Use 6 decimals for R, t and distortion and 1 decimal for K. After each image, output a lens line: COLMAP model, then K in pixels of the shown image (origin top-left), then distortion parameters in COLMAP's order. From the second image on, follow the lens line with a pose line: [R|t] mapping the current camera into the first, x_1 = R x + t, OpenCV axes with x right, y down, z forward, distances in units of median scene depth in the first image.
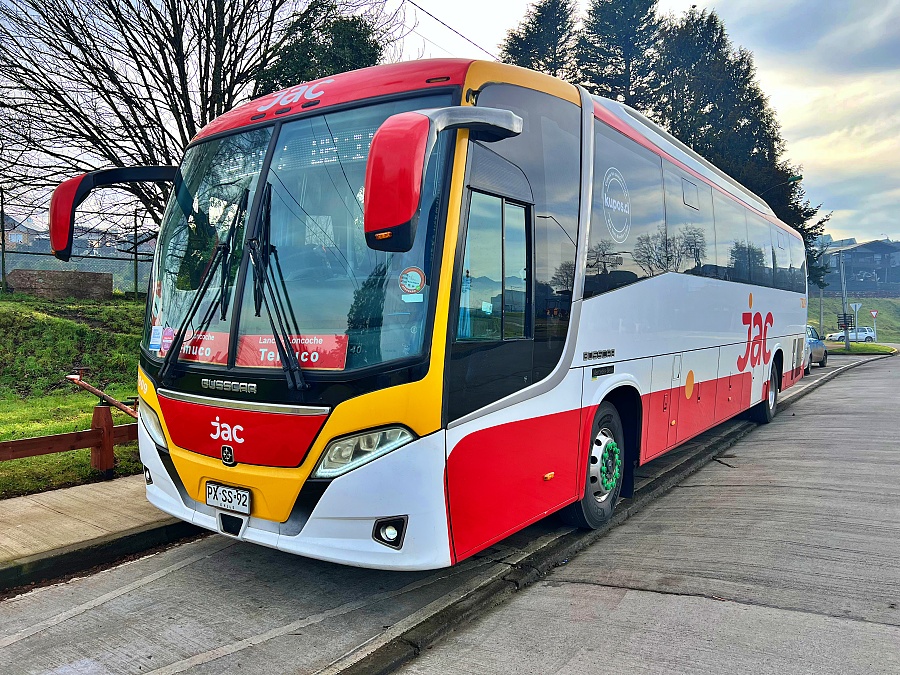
lens RADIAL K [[688.4, 0, 450.0], [0, 688.4, 337.5], [0, 0, 1]] dist [0.031439, -0.011439]
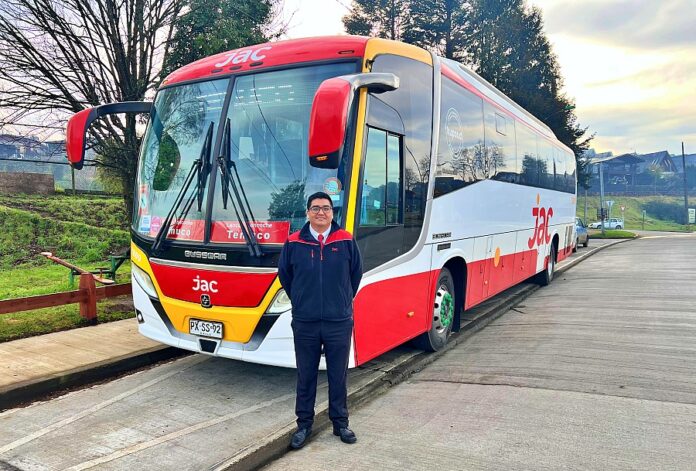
lens RADIAL K [[539.3, 0, 346.5], [0, 539.3, 262.8], [0, 0, 1]] dist [0.077241, -0.095143]
pose [[0.996818, -0.004039, 0.079605, -0.083007], [-0.001290, 0.997767, 0.066783, 0.005477], [-0.079697, -0.066673, 0.994587, -0.157083]]
